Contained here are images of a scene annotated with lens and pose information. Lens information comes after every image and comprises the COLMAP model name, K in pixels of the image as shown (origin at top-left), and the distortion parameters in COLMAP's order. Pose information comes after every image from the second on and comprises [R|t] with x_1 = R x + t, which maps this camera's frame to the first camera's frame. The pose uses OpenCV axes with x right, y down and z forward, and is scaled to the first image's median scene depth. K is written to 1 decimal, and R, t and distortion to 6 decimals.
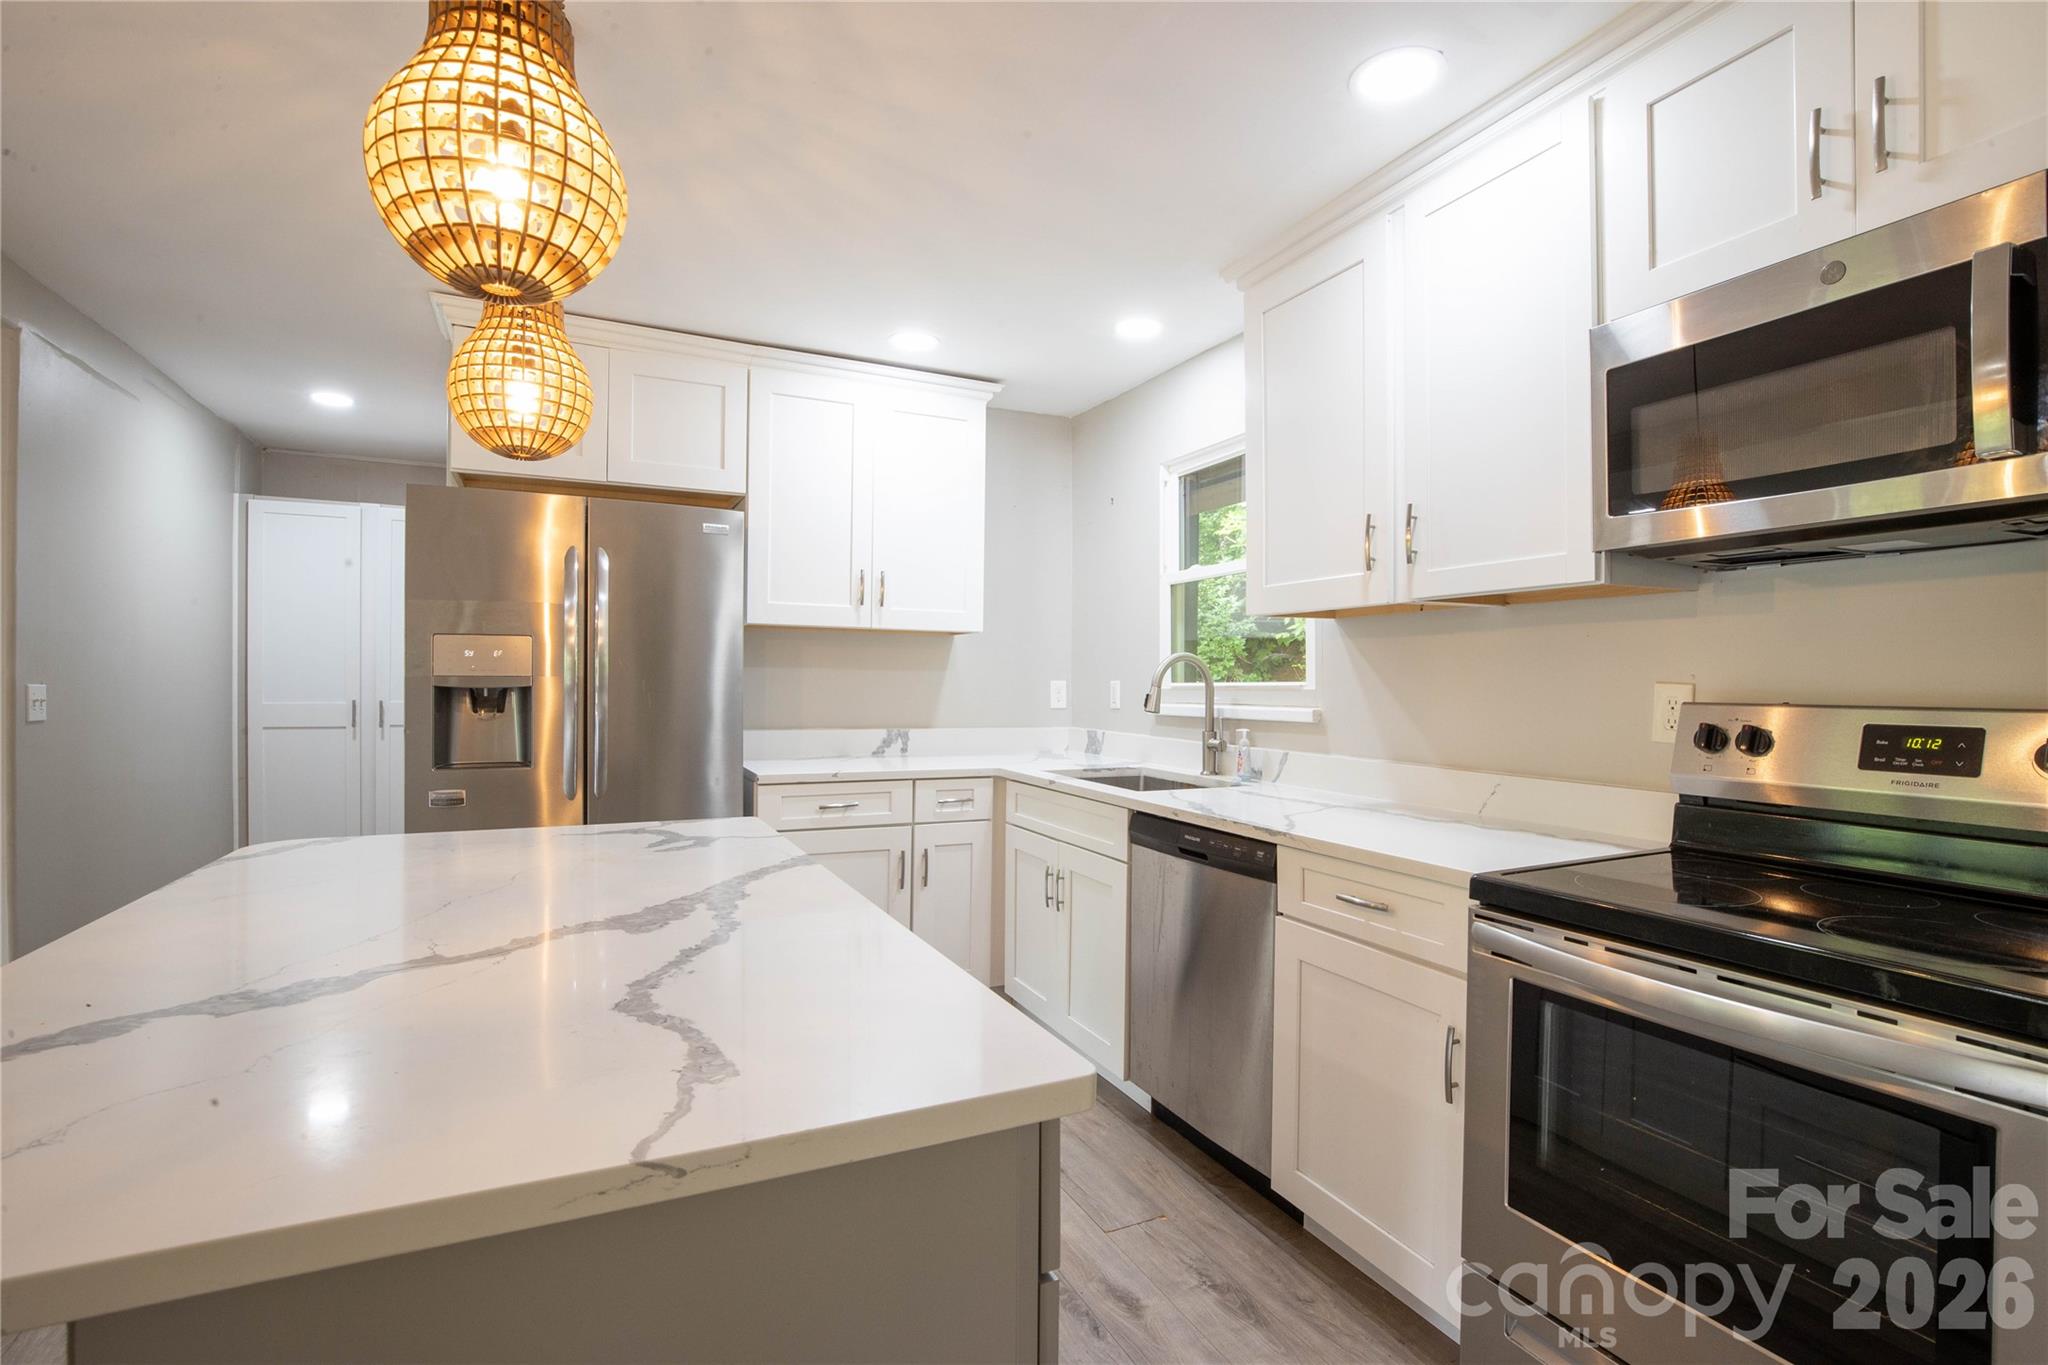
lens RADIAL K [[934.1, 0, 1037.7], [0, 934.1, 687.3], [0, 0, 1]] dist [-0.030572, 0.002672]
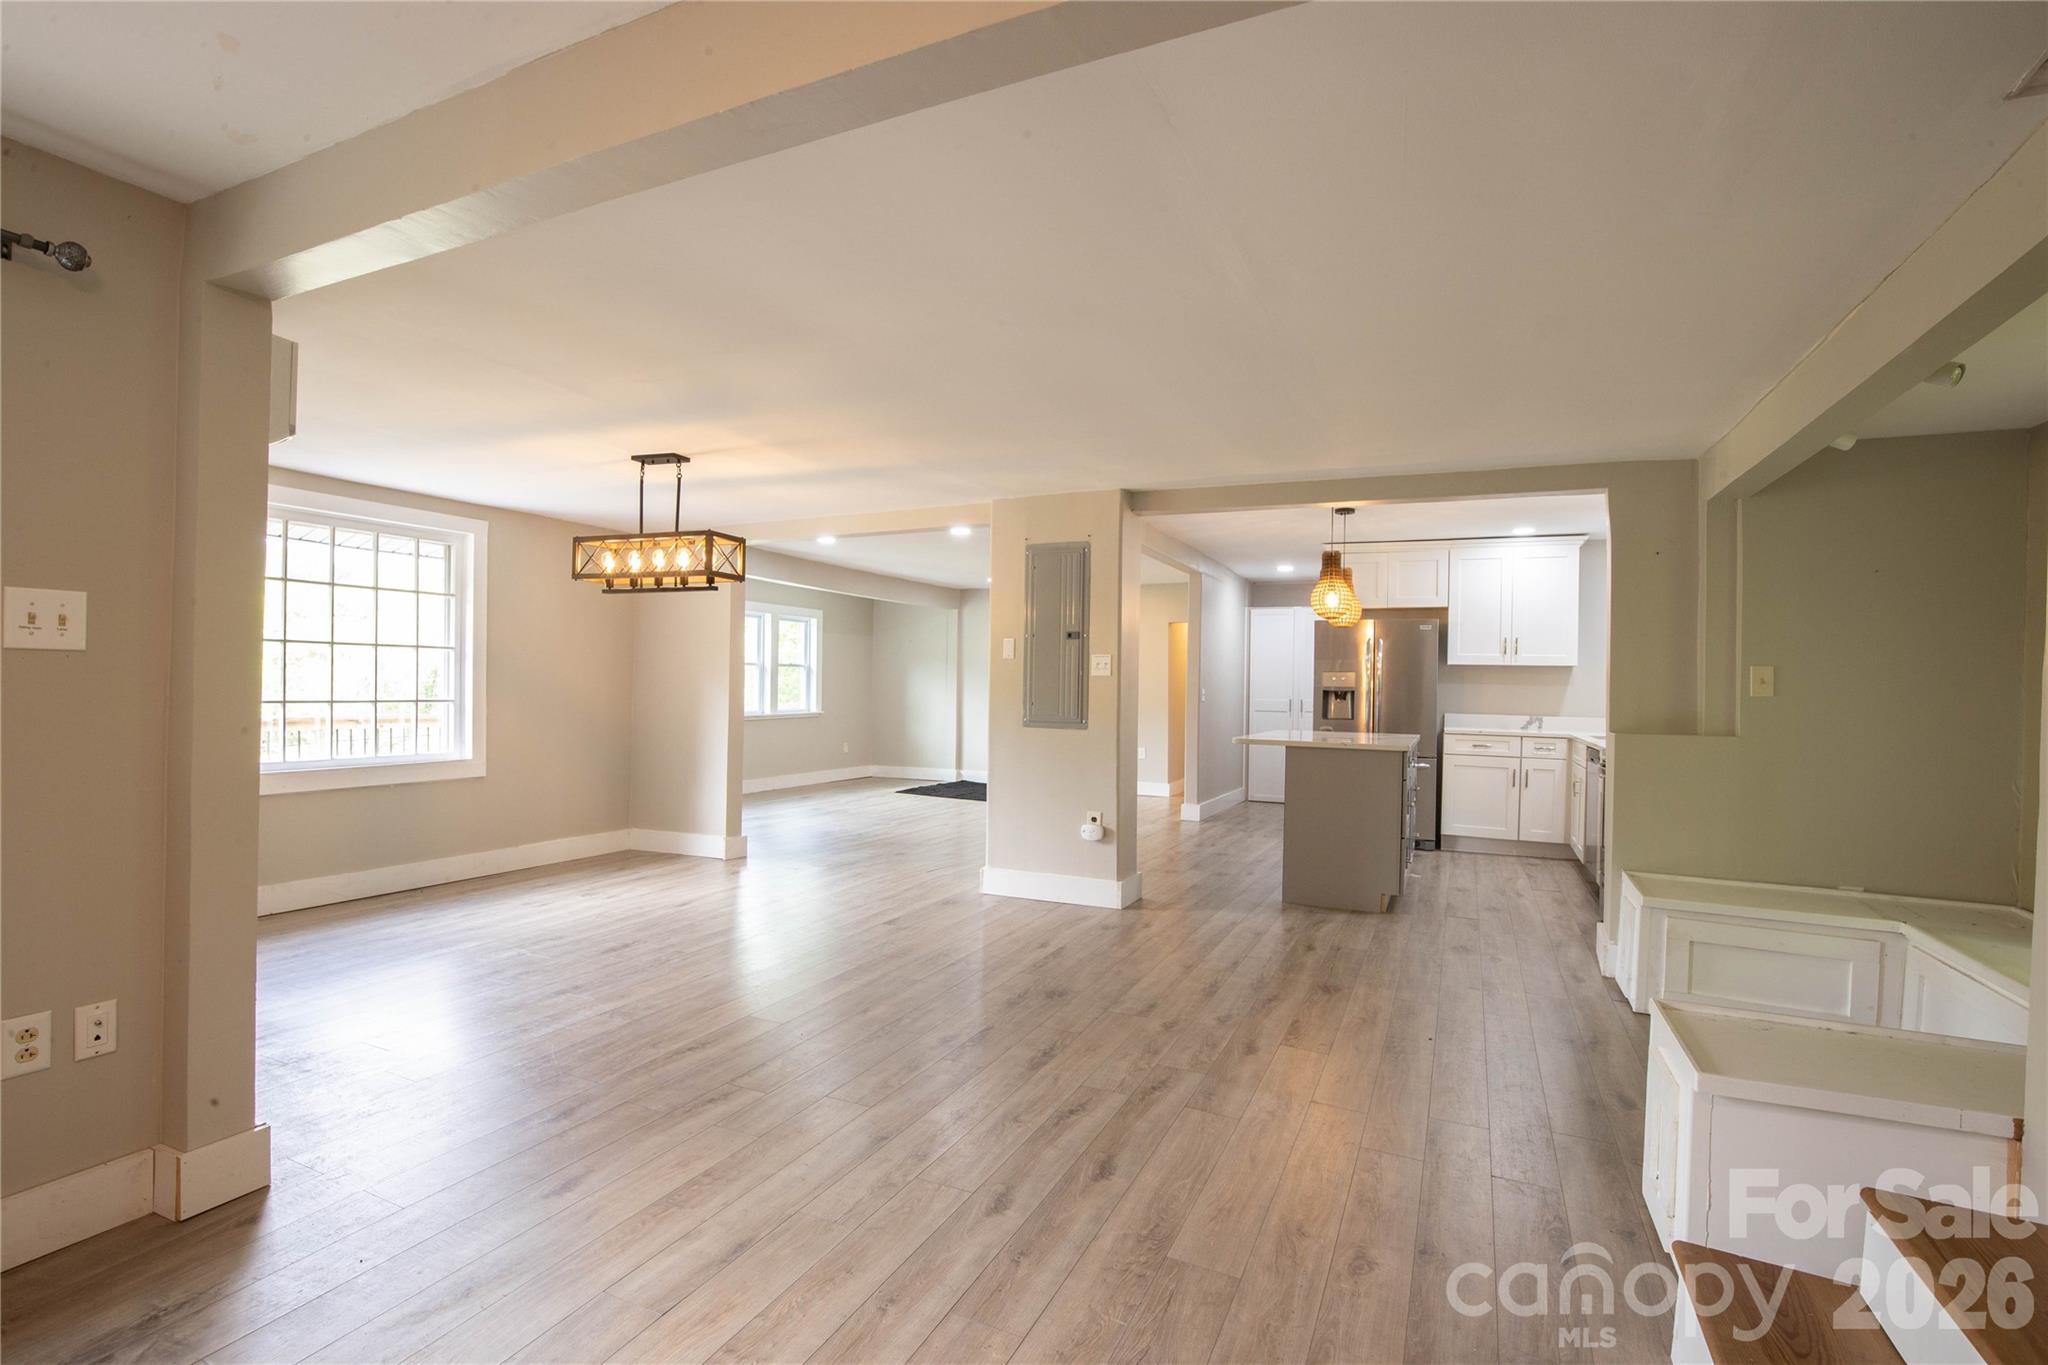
lens RADIAL K [[934.1, 0, 1018.4], [0, 934.1, 691.5], [0, 0, 1]] dist [-0.030572, 0.002672]
pose [[0.619932, 0.006058, -0.784632, 0.829083], [-0.020170, 0.999763, -0.008217, 0.037665], [0.784396, 0.020920, 0.619907, -1.235951]]
